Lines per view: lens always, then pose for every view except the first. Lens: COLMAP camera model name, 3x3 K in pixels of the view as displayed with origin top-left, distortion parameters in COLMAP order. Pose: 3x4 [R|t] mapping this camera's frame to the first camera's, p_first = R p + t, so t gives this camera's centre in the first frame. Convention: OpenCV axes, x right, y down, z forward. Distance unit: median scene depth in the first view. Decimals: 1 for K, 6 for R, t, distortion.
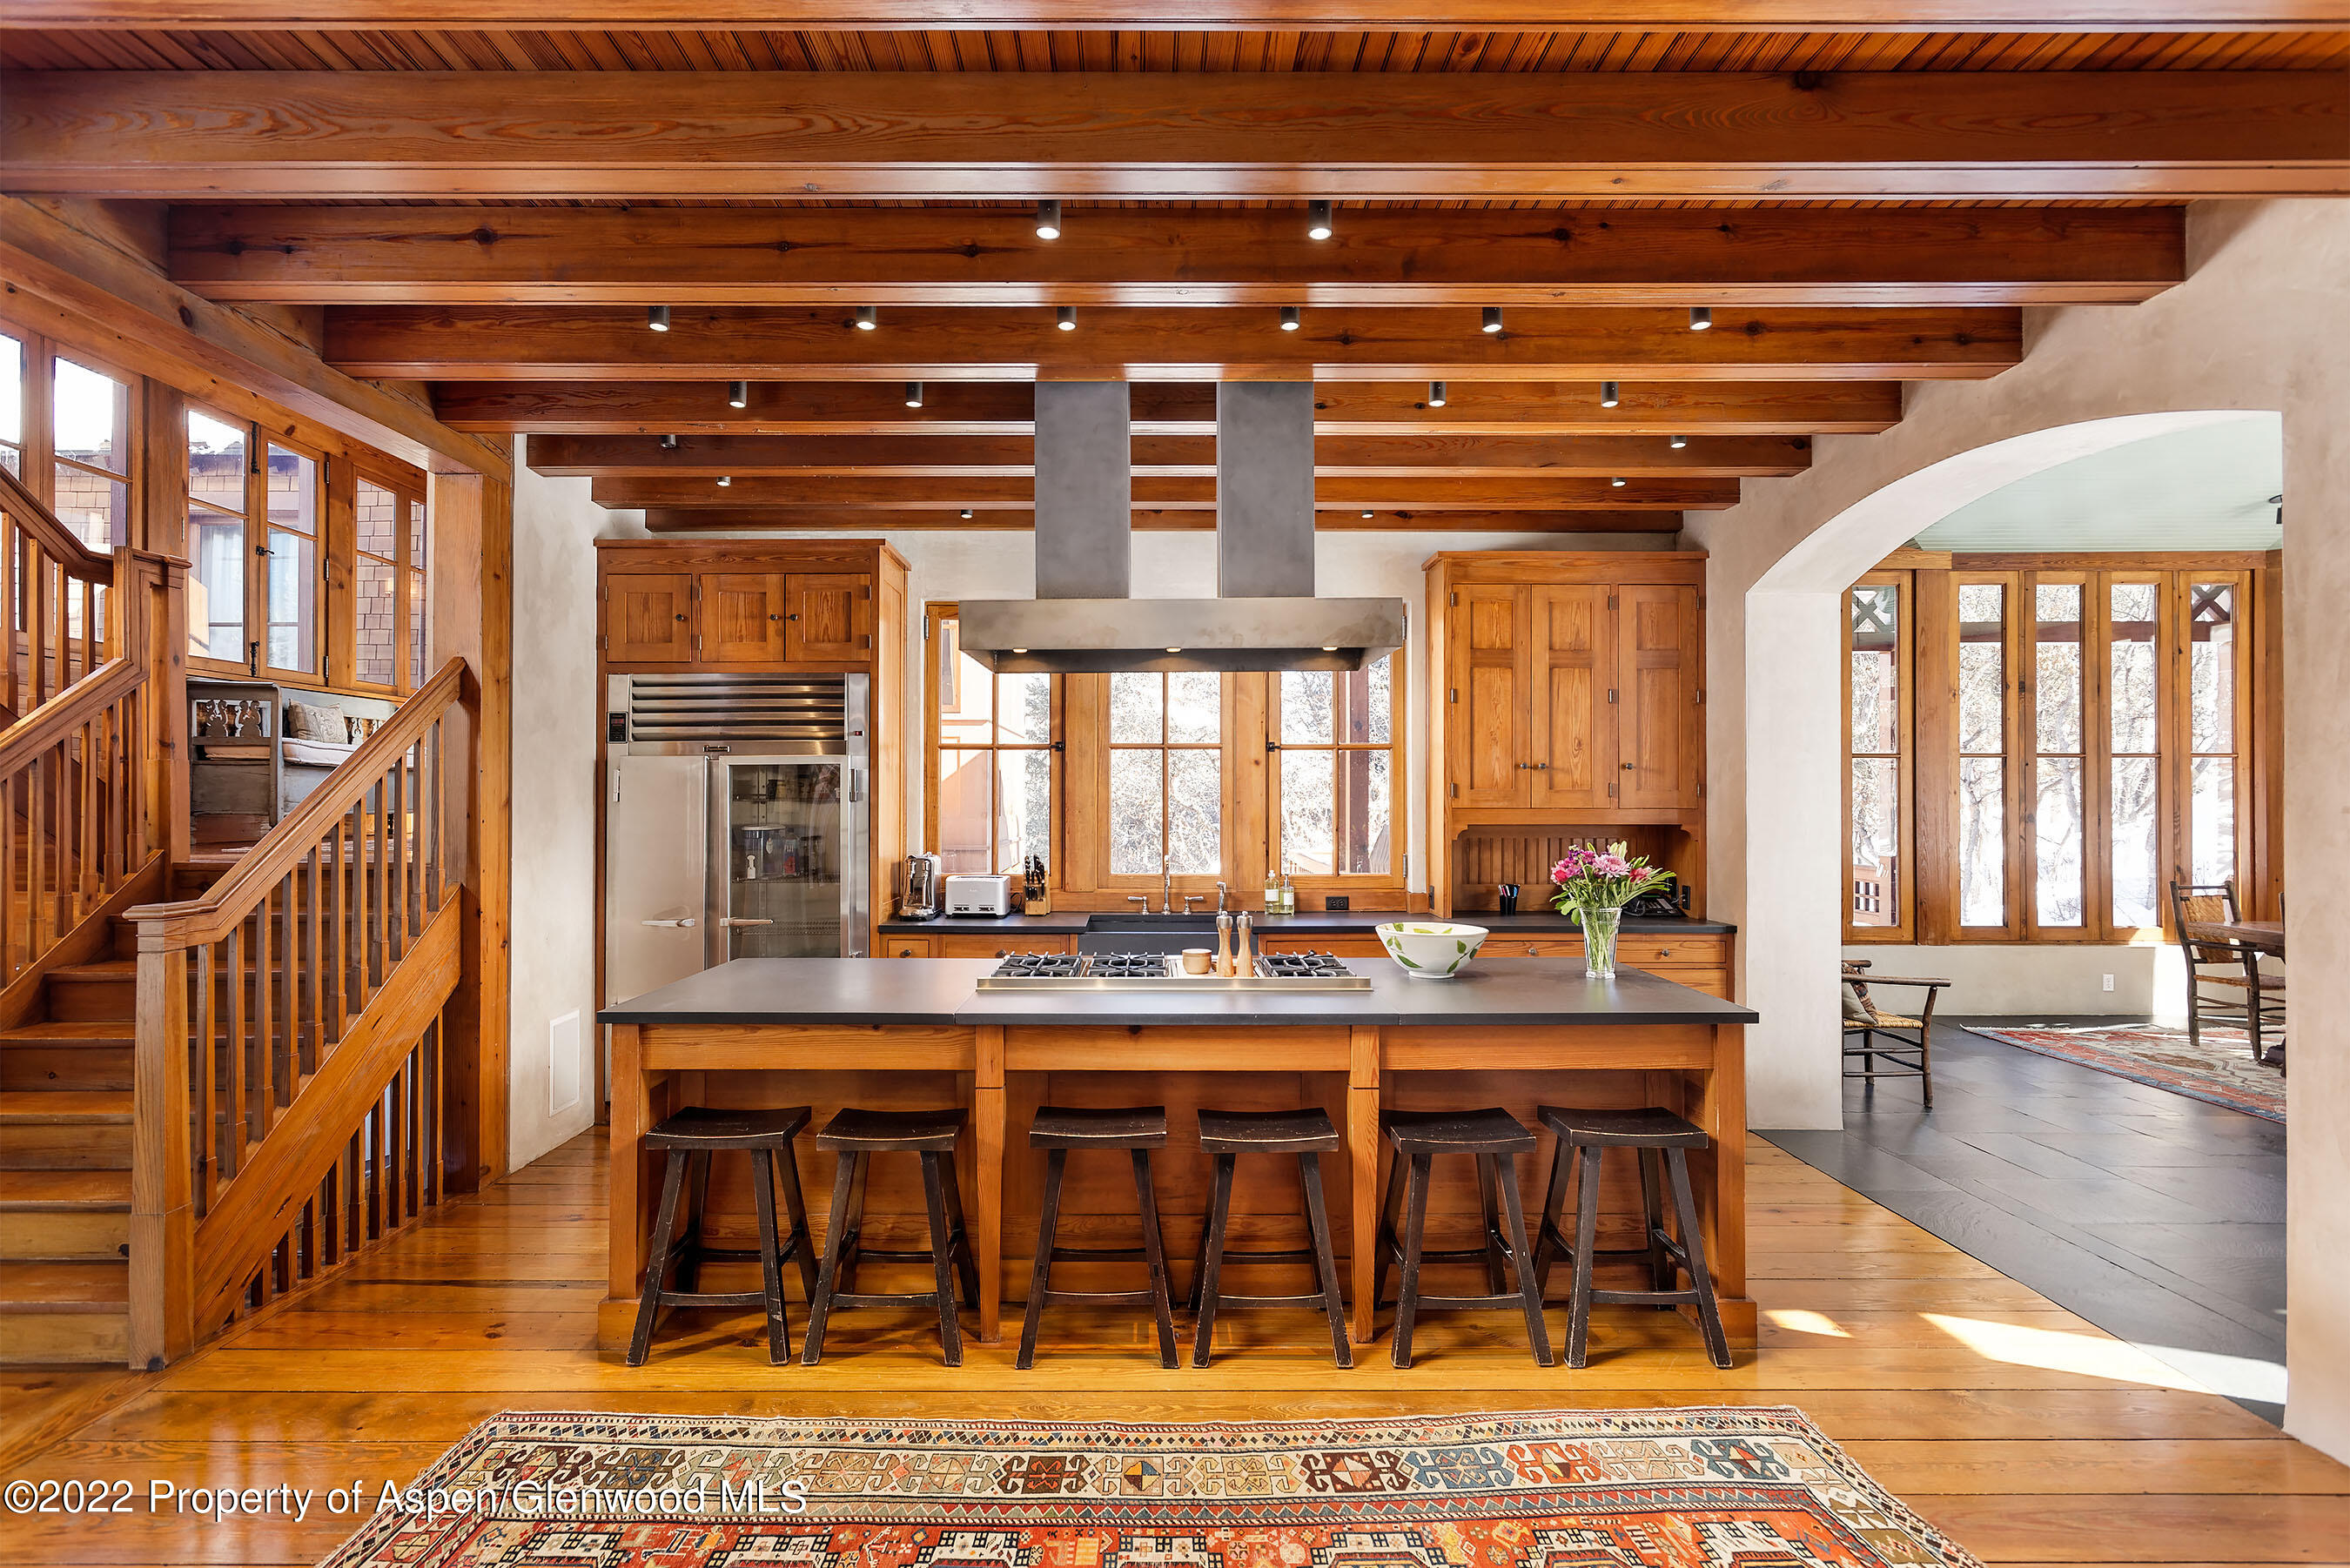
lens RADIAL K [[1080.9, 0, 1120.4], [0, 1080.9, 797.4], [0, 0, 1]] dist [0.000756, -0.000532]
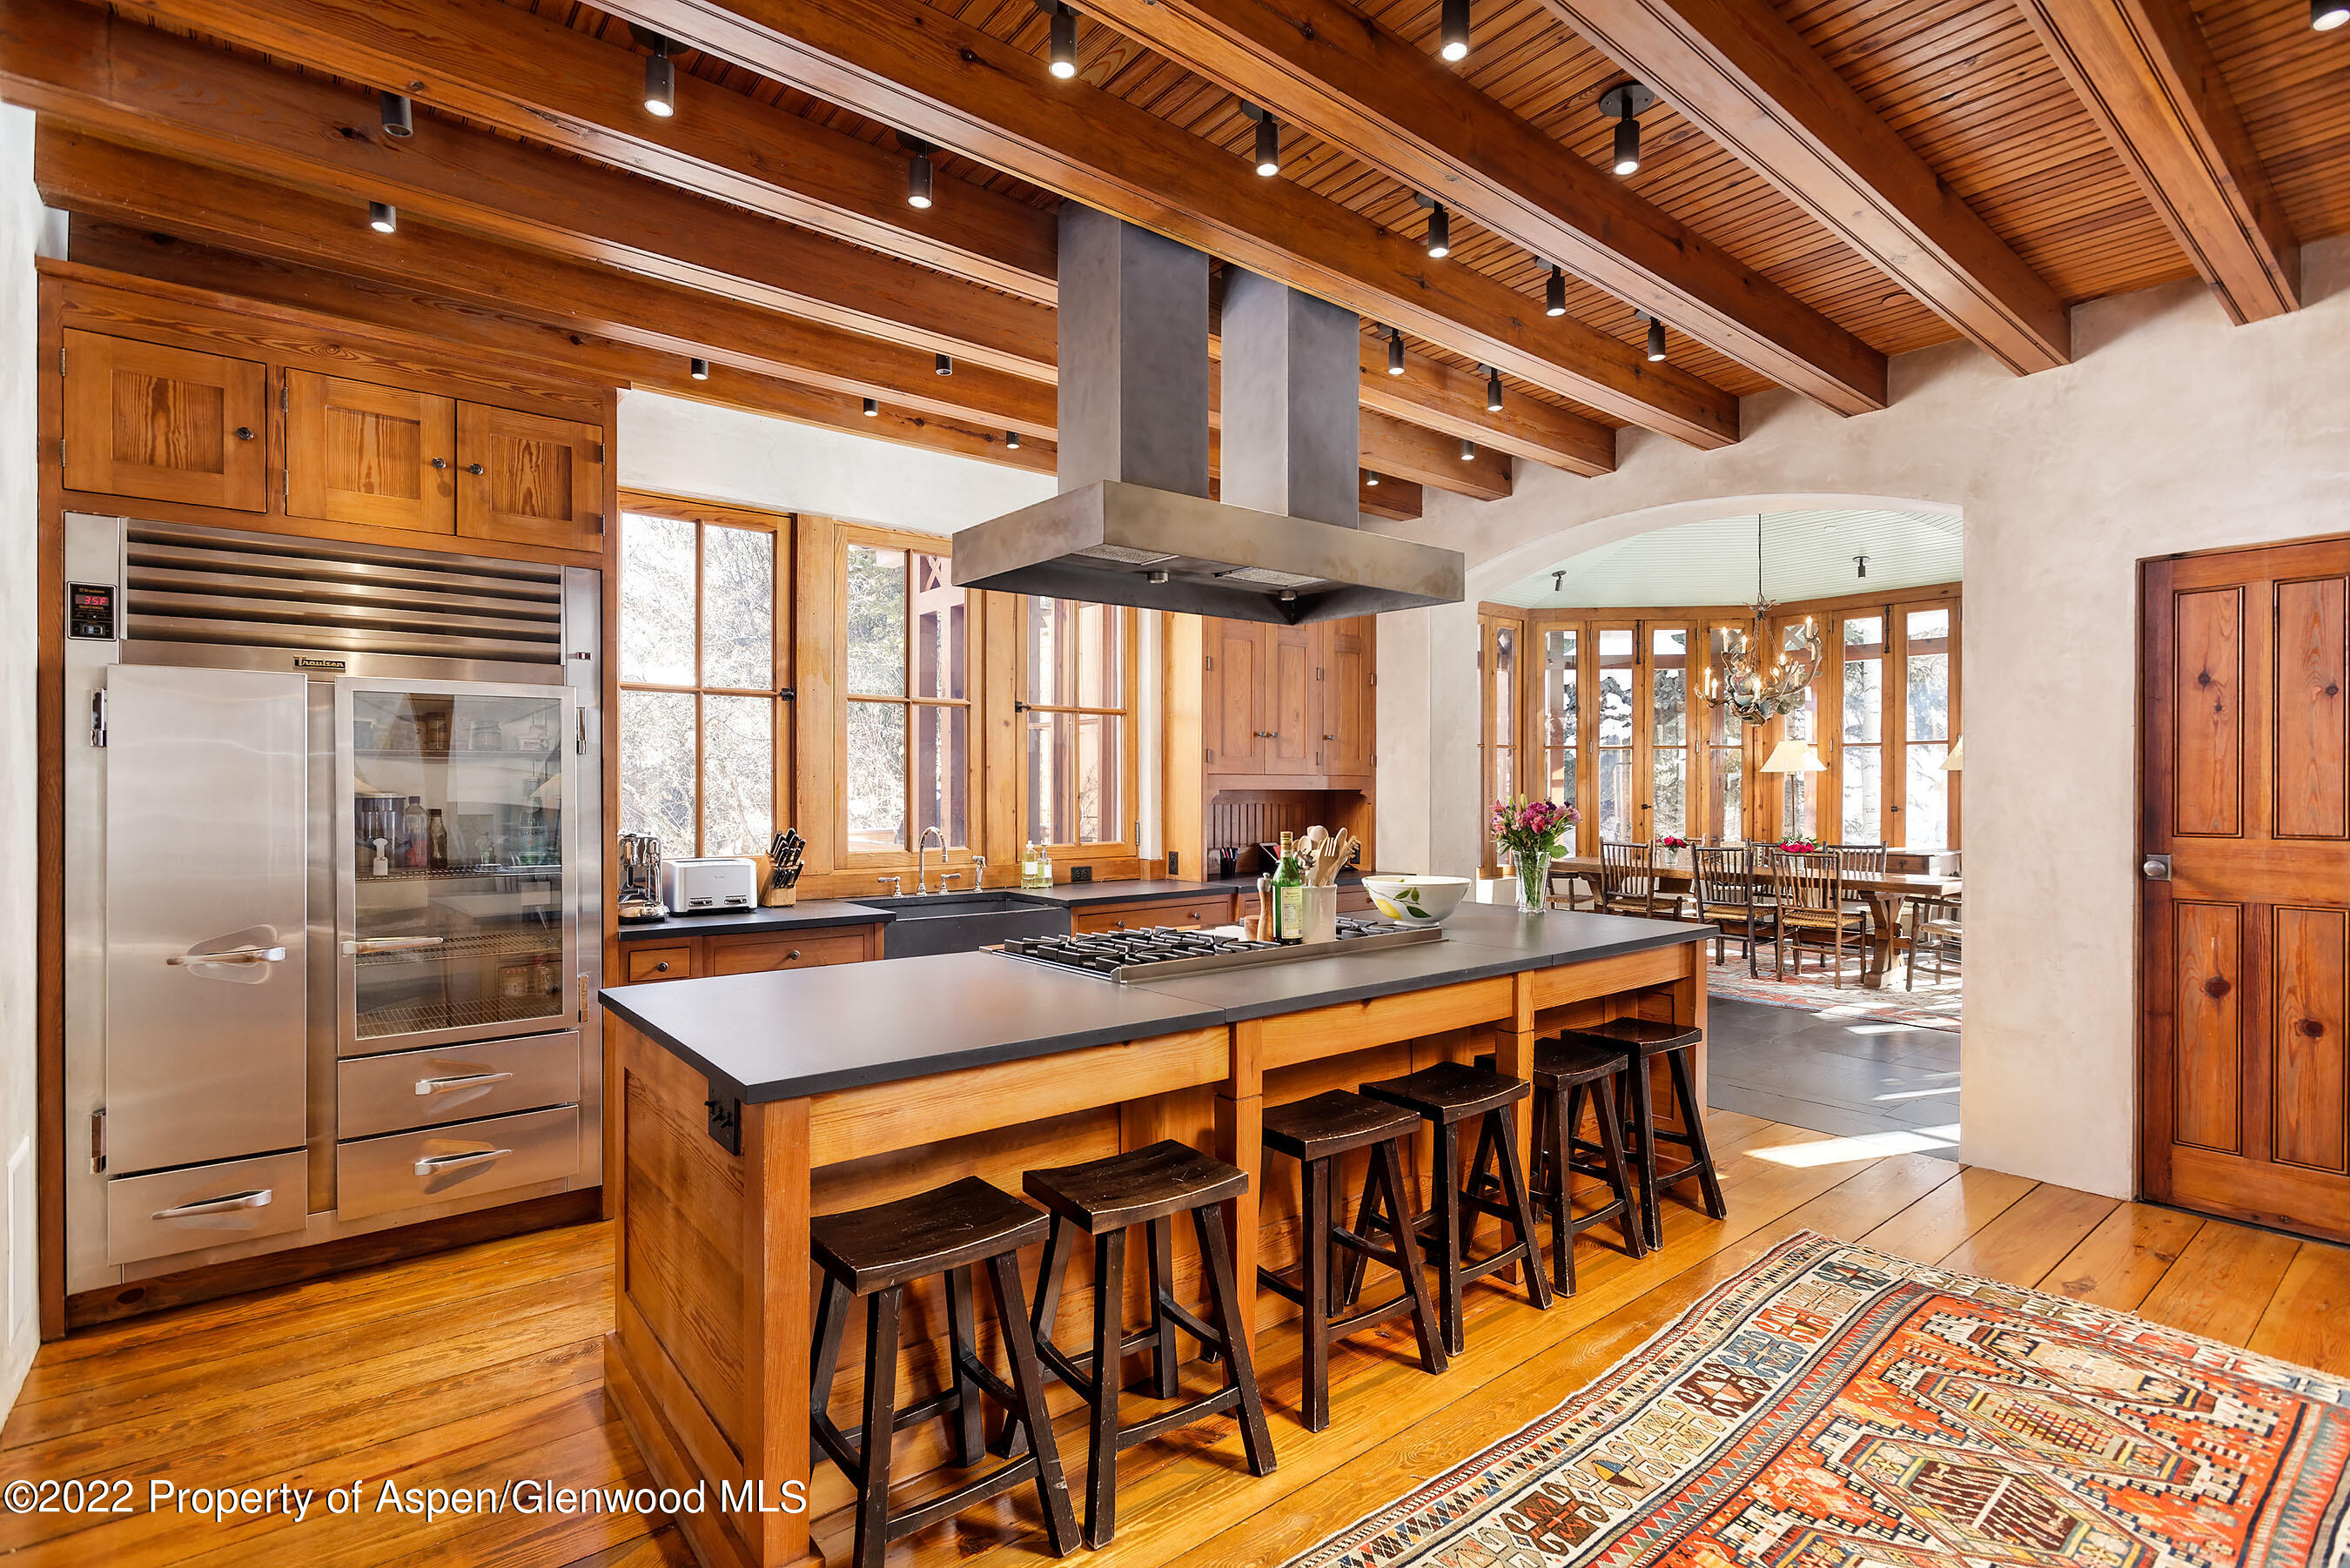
lens RADIAL K [[1080.9, 0, 1112.0], [0, 1080.9, 792.7], [0, 0, 1]] dist [0.000756, -0.000532]
pose [[0.788700, -0.001001, 0.614777, -0.398271], [-0.002289, 0.999987, 0.004566, 0.023896], [-0.614774, -0.005008, 0.788687, 0.250542]]
